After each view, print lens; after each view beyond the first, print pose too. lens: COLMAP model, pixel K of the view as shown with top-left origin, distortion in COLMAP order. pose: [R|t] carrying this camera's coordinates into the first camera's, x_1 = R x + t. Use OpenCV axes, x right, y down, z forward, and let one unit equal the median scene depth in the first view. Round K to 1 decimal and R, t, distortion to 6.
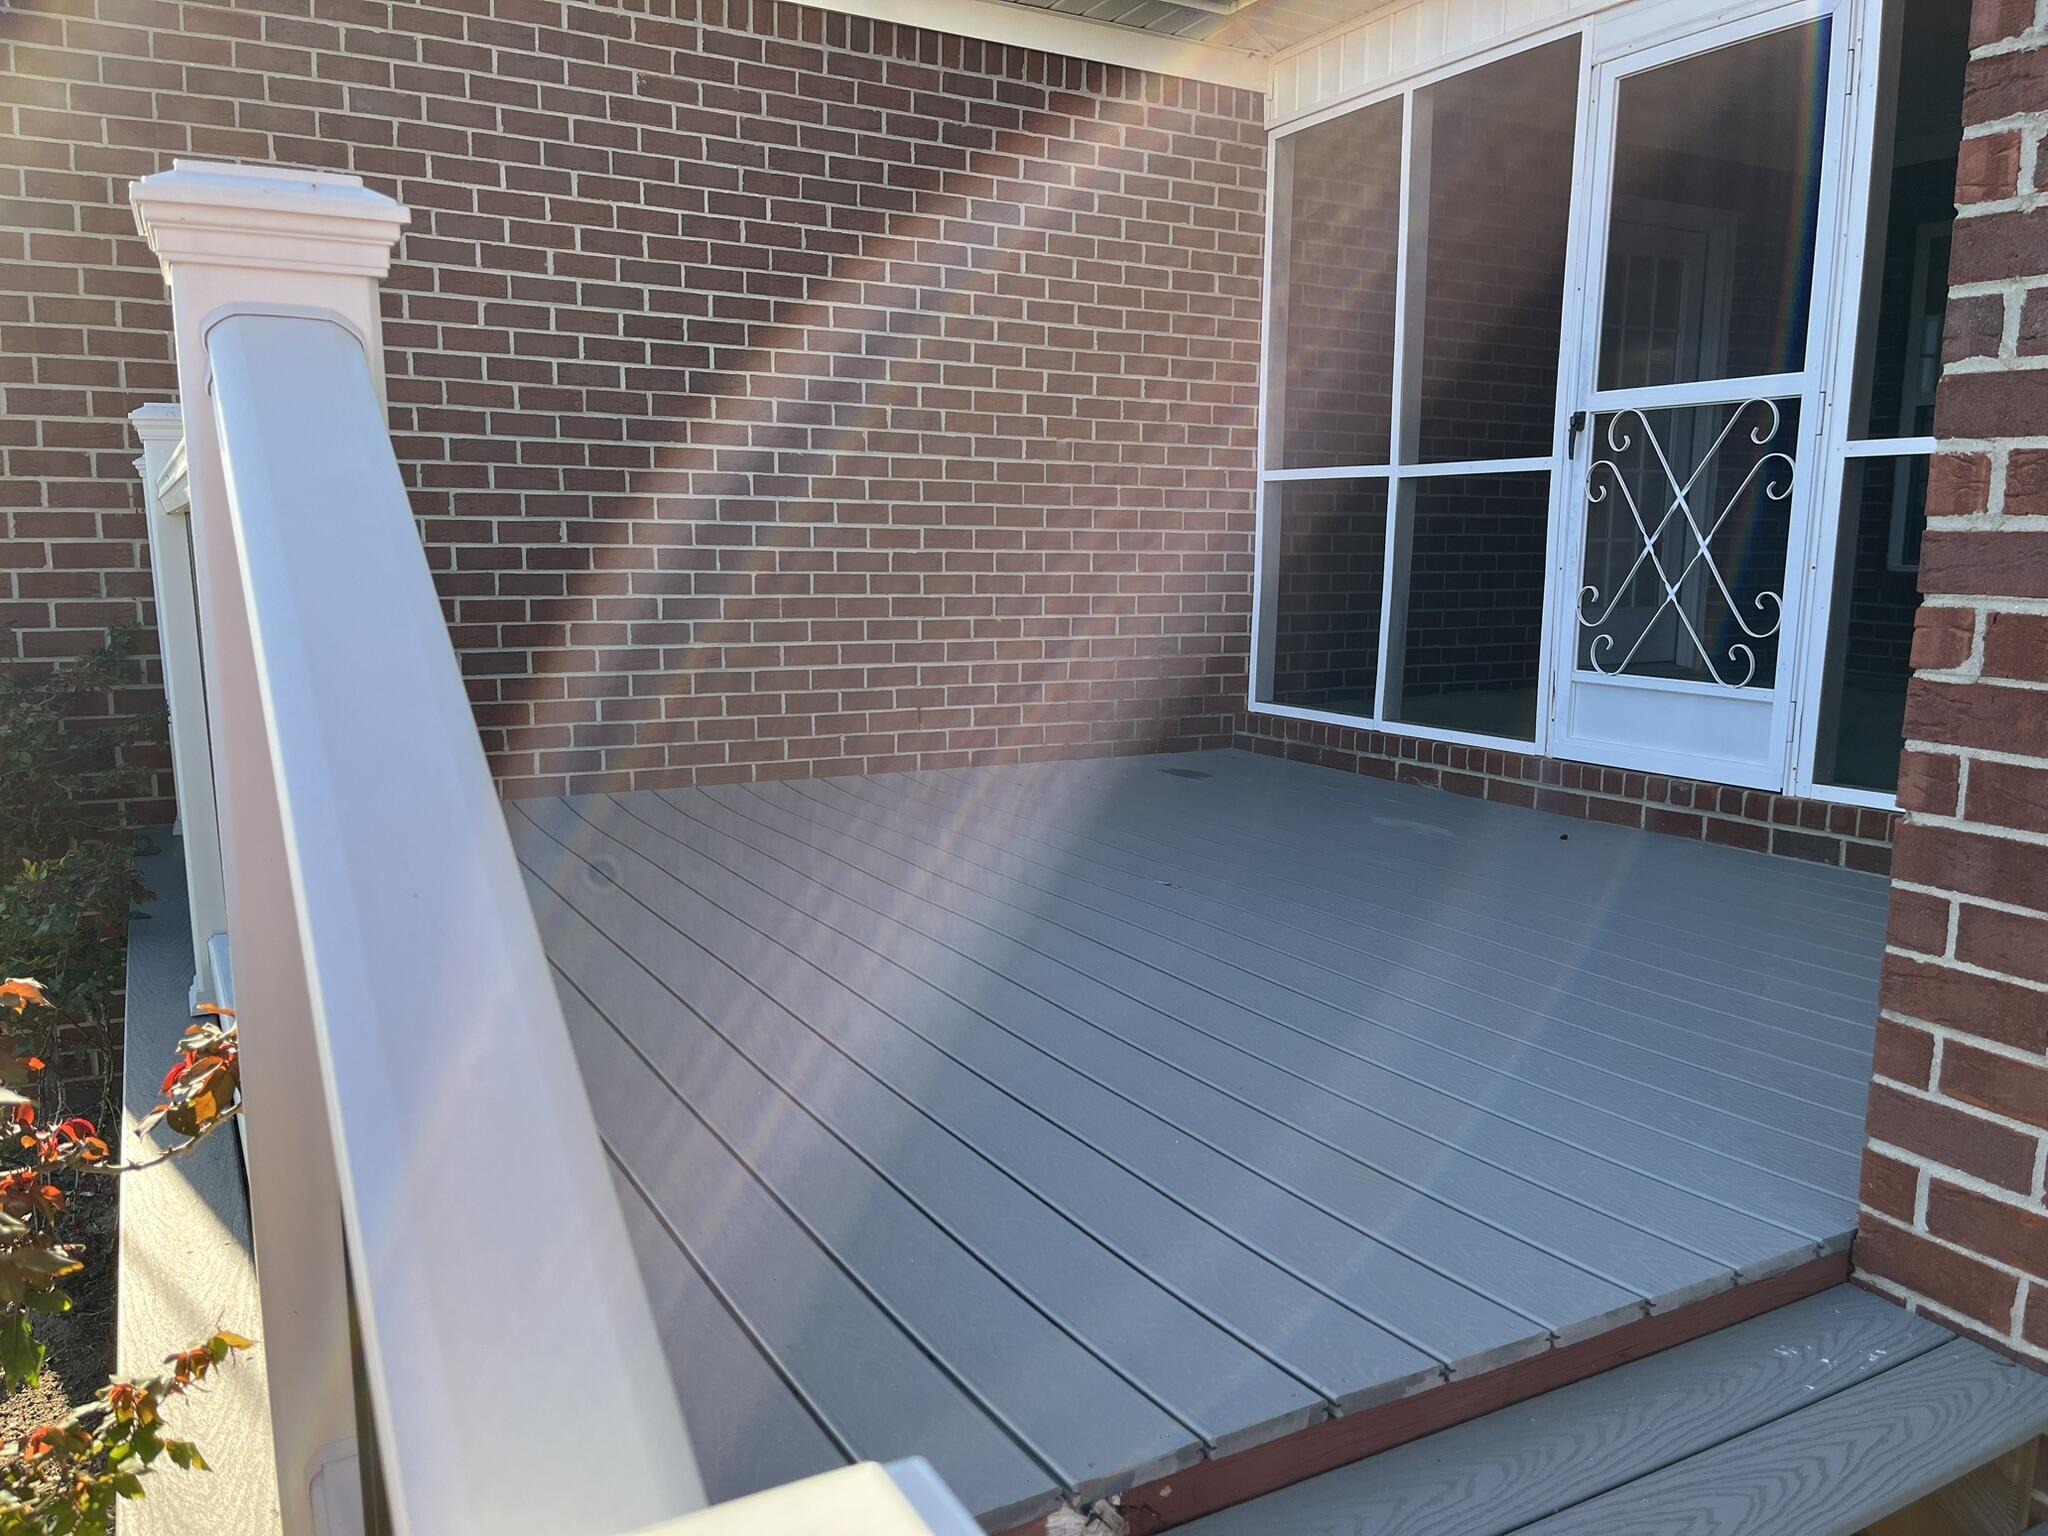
lens RADIAL K [[1562.4, 0, 1028.6], [0, 1562.4, 769.5], [0, 0, 1]] dist [0.042069, -0.000106]
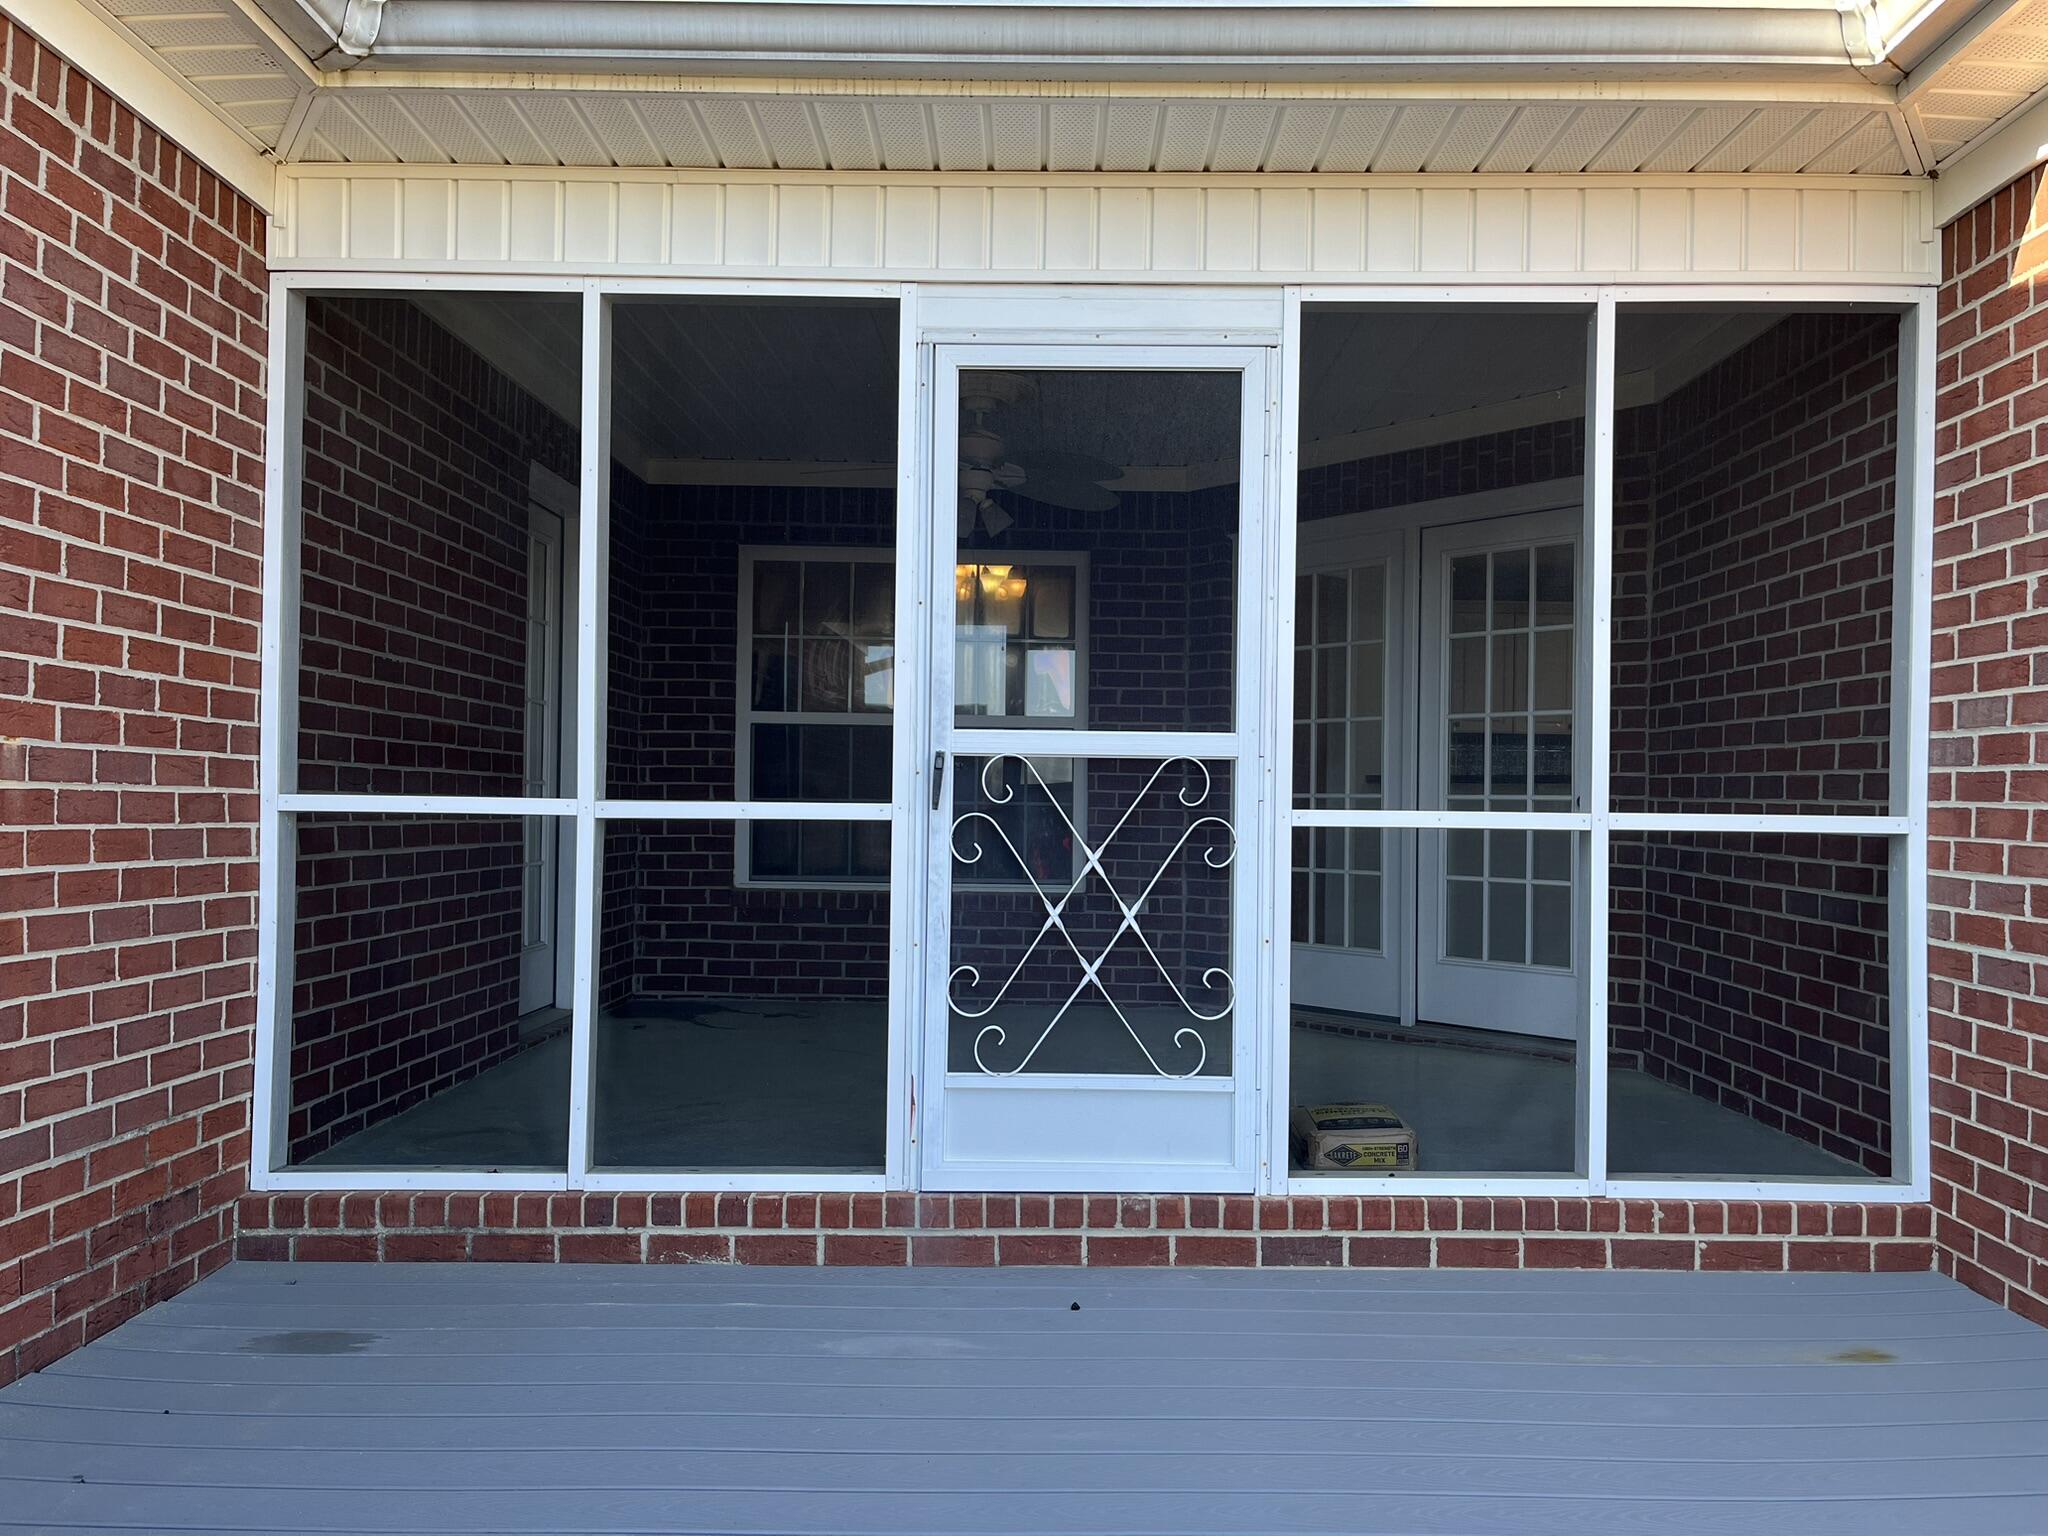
lens RADIAL K [[1562.4, 0, 1028.6], [0, 1562.4, 768.4], [0, 0, 1]] dist [0.042069, -0.000106]
pose [[0.487678, 0.014005, 0.872911, -0.331270], [0.122850, 0.988822, -0.084498, -0.149627], [-0.864337, 0.148445, 0.480506, 0.594721]]
